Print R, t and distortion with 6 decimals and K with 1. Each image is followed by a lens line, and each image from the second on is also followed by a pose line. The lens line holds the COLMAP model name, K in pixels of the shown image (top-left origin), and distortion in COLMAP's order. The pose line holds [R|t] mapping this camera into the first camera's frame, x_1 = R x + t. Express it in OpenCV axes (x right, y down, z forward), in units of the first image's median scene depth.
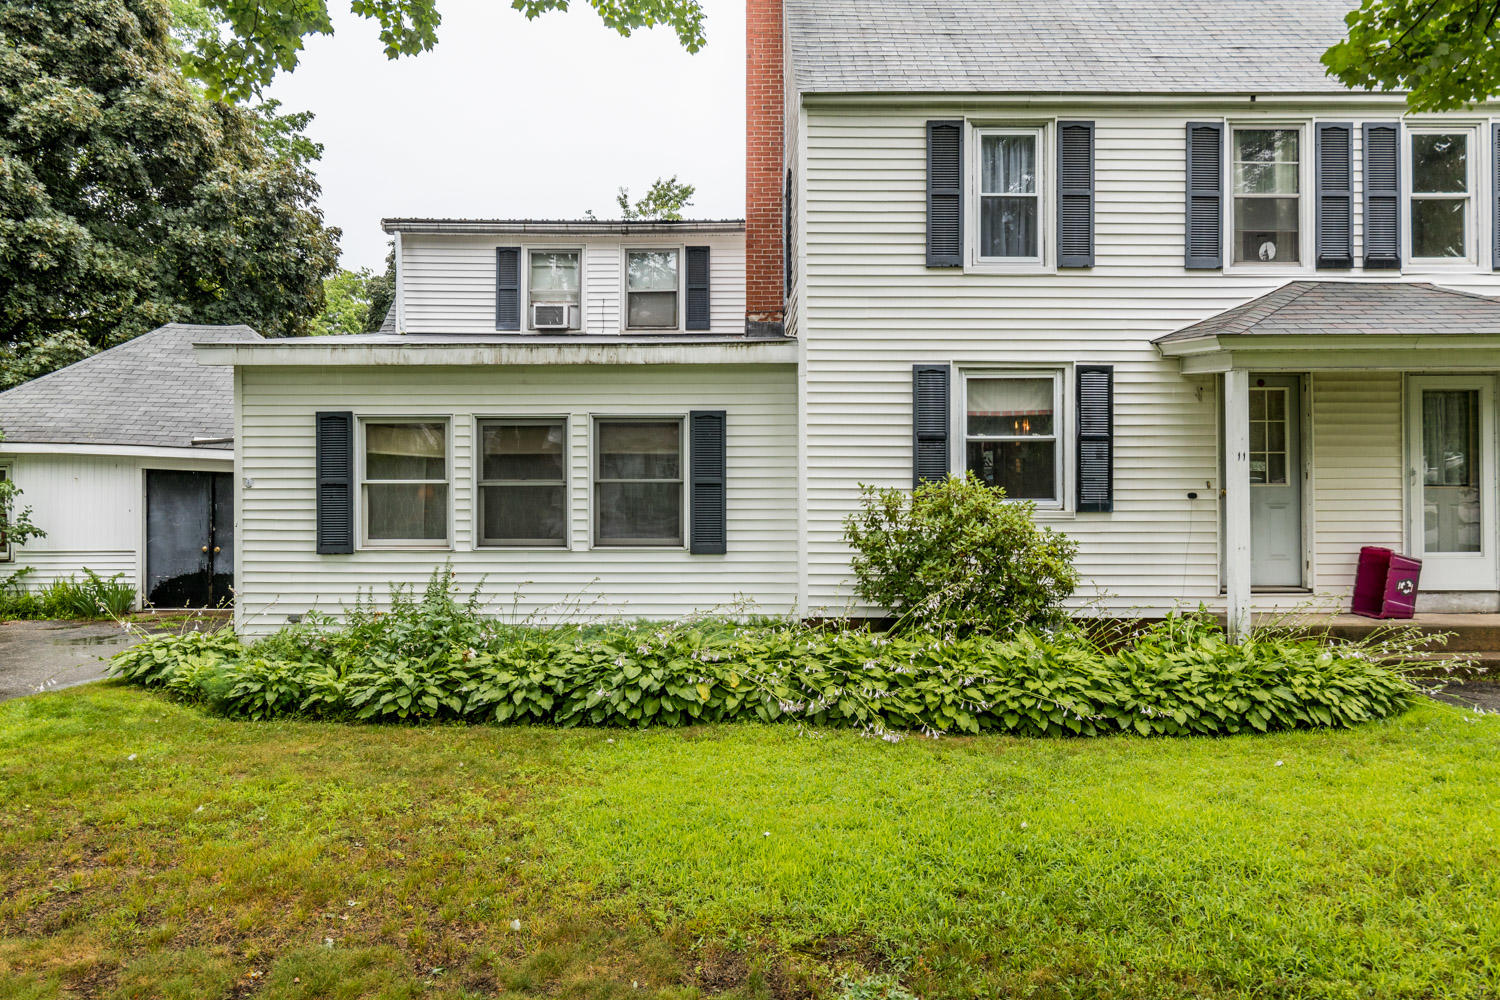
lens RADIAL K [[1047.7, 0, 750.0], [0, 1047.7, 474.5], [0, 0, 1]] dist [-0.002198, 0.000439]
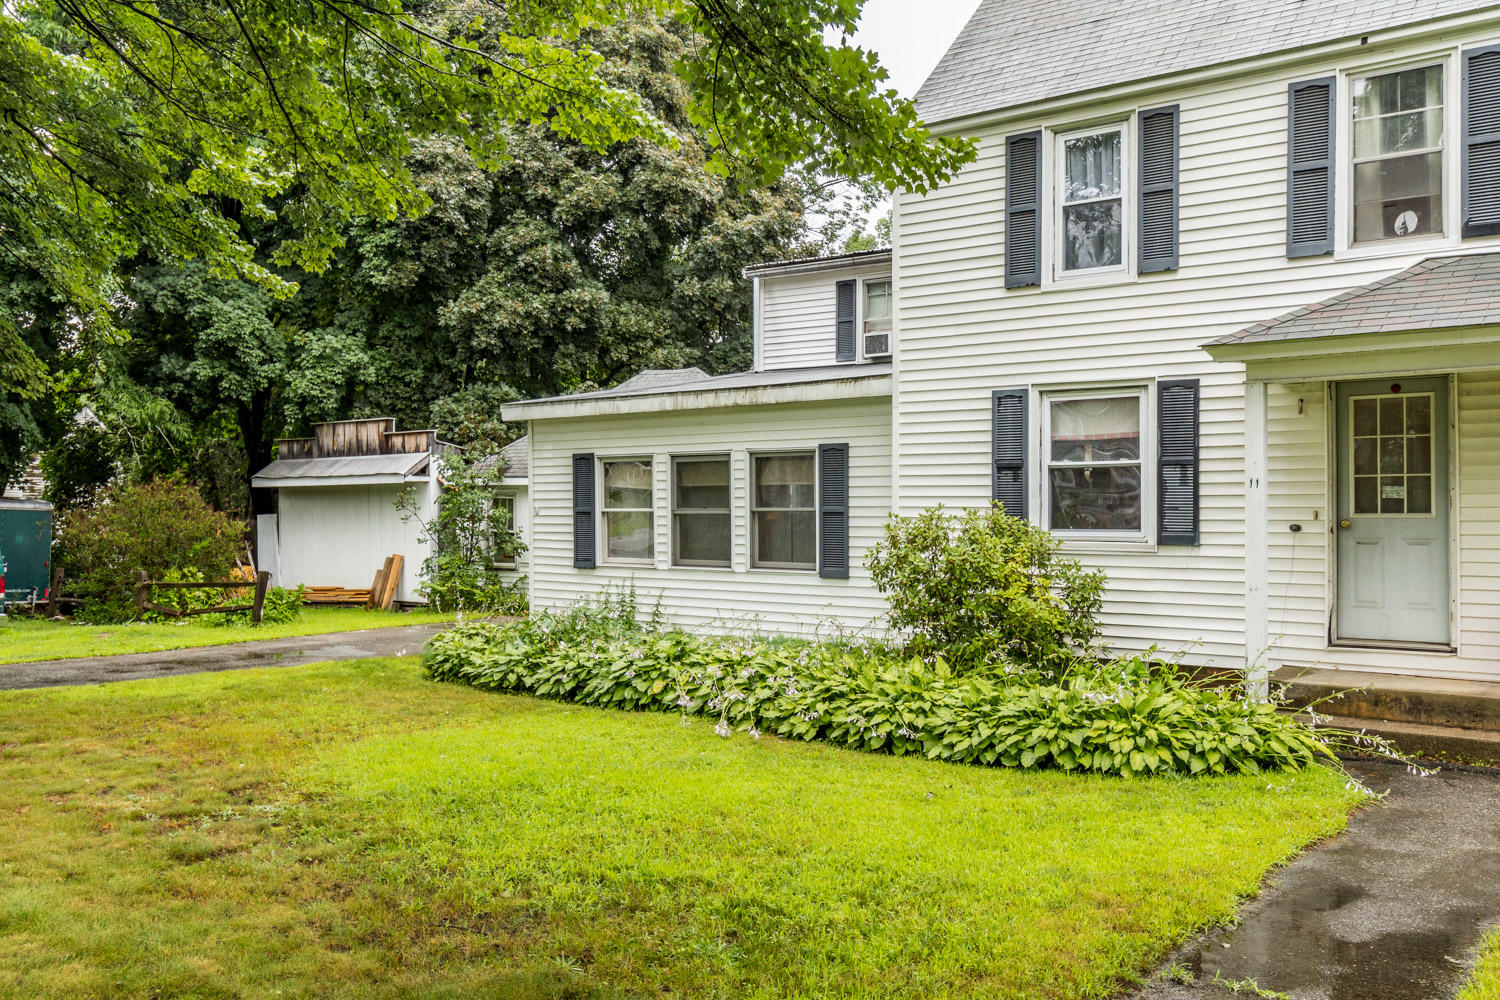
lens RADIAL K [[1256.2, 0, 750.0], [0, 1256.2, 500.0], [0, 0, 1]] dist [-0.002823, -0.003399]
pose [[0.796655, -0.003610, -0.604424, 0.675548], [0.006933, 0.999971, 0.003166, -0.008412], [0.604395, -0.006712, 0.796657, -0.066224]]
